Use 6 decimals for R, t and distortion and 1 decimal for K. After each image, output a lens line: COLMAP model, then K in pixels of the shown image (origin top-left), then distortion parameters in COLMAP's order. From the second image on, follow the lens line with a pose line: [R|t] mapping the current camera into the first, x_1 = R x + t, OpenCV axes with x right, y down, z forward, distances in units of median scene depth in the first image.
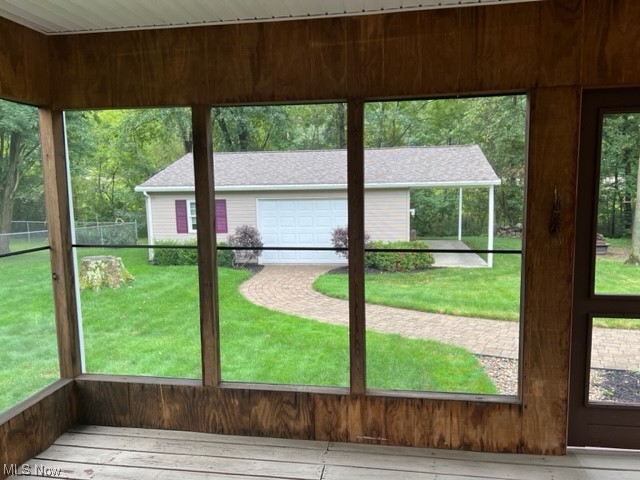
lens RADIAL K [[479.0, 0, 325.8], [0, 479.0, 242.8], [0, 0, 1]] dist [0.038454, -0.049114]
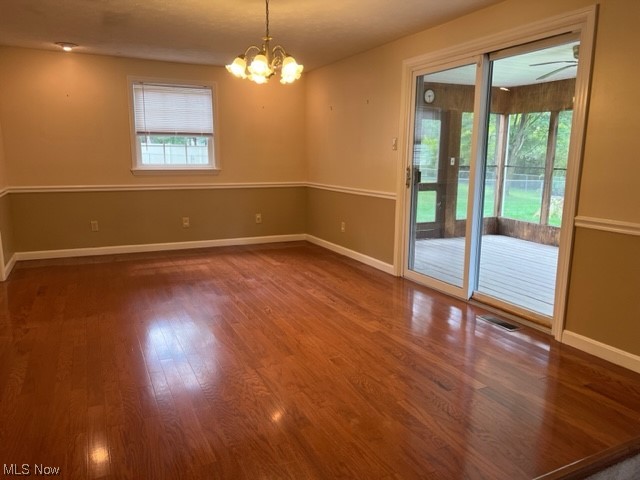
lens RADIAL K [[479.0, 0, 325.8], [0, 479.0, 242.8], [0, 0, 1]] dist [0.038454, -0.049114]
pose [[0.565830, 0.172461, -0.806284, 1.124637], [-0.110197, 0.984925, 0.133338, 0.176731], [0.817125, 0.013403, 0.576305, -1.321334]]
